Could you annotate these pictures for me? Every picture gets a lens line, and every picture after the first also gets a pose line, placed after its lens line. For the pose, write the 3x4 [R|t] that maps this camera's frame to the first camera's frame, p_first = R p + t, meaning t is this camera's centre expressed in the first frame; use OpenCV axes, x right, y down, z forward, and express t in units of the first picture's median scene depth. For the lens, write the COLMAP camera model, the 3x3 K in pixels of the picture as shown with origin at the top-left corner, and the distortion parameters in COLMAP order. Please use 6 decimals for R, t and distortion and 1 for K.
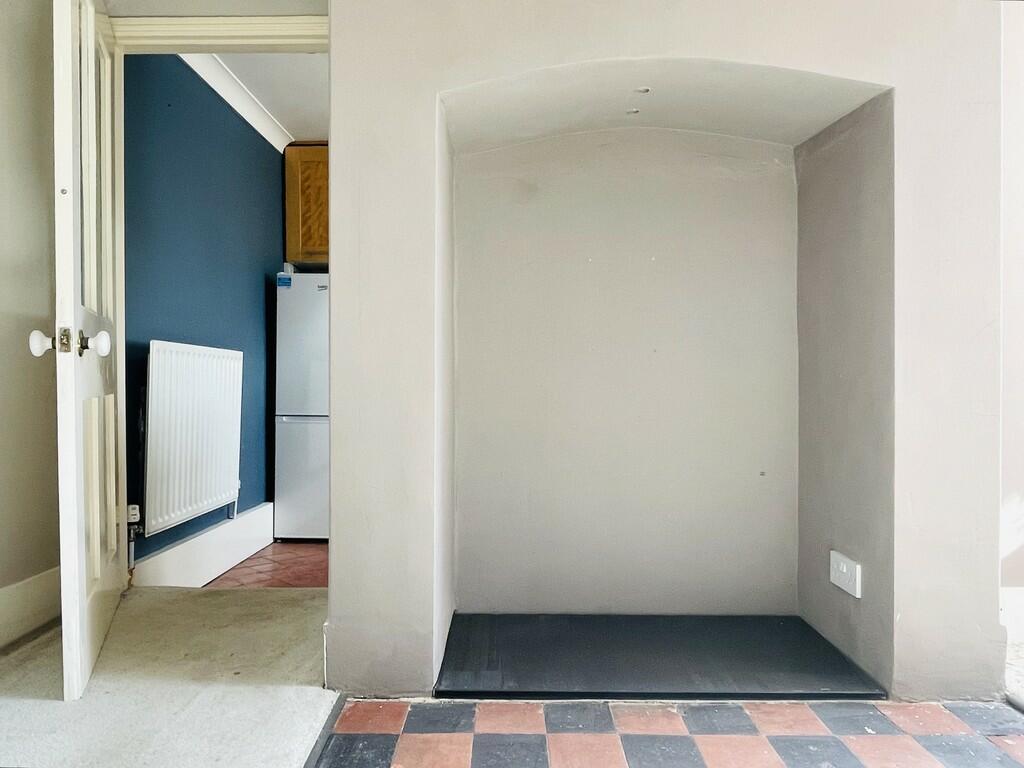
lens RADIAL K [[714.0, 0, 512.0], [0, 714.0, 384.0], [0, 0, 1]] dist [-0.018003, -0.001363]
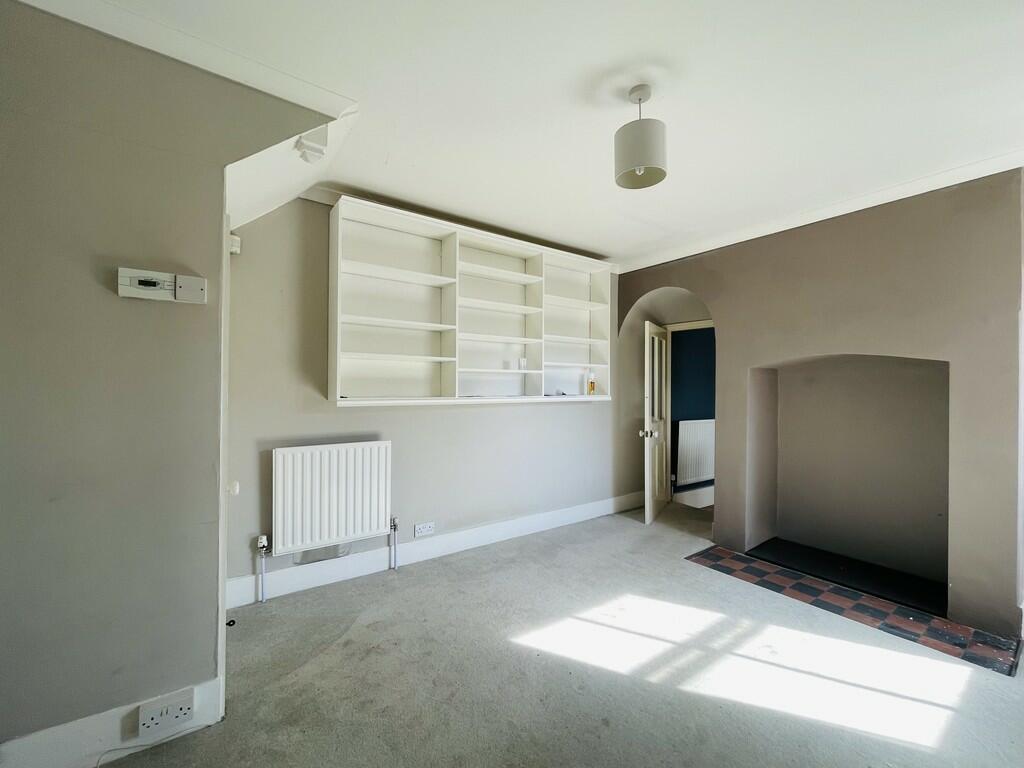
lens RADIAL K [[424.4, 0, 512.0], [0, 424.4, 384.0], [0, 0, 1]] dist [-0.001181, -0.000067]
pose [[0.590064, -0.001526, -0.807355, 0.812784], [-0.012226, 0.999867, -0.010826, -0.292508], [0.807264, 0.016259, 0.589966, -0.981780]]
